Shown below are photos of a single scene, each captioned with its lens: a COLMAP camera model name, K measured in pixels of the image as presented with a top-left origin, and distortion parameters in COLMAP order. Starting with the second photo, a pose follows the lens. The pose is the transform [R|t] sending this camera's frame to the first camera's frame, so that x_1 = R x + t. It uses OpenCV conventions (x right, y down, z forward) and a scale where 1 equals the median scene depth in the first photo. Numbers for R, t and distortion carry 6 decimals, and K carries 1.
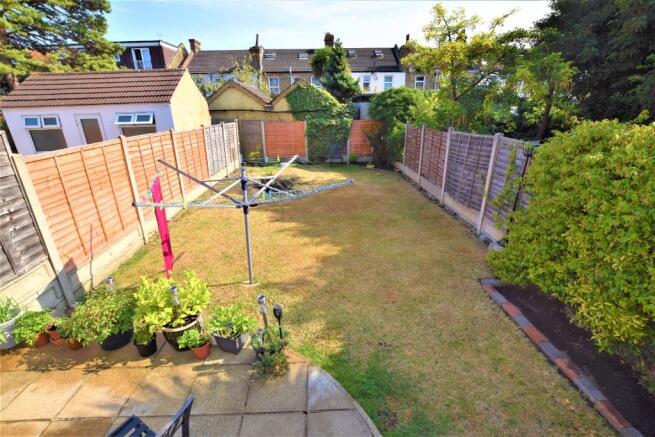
lens RADIAL K [[290.2, 0, 327.3], [0, 290.2, 219.6], [0, 0, 1]] dist [-0.017426, -0.000311]
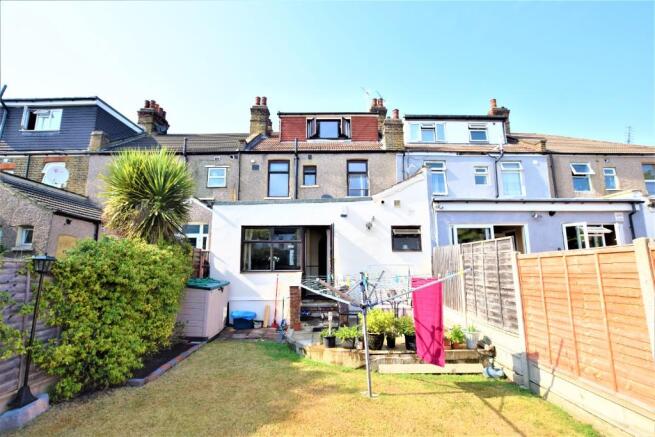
lens RADIAL K [[290.2, 0, 327.8], [0, 290.2, 221.0], [0, 0, 1]] dist [-0.017426, -0.000311]
pose [[-0.999308, 0.029551, 0.022589, -0.160047], [0.033388, 0.980314, 0.194600, -0.526531], [-0.016393, 0.195220, -0.980622, 1.820171]]
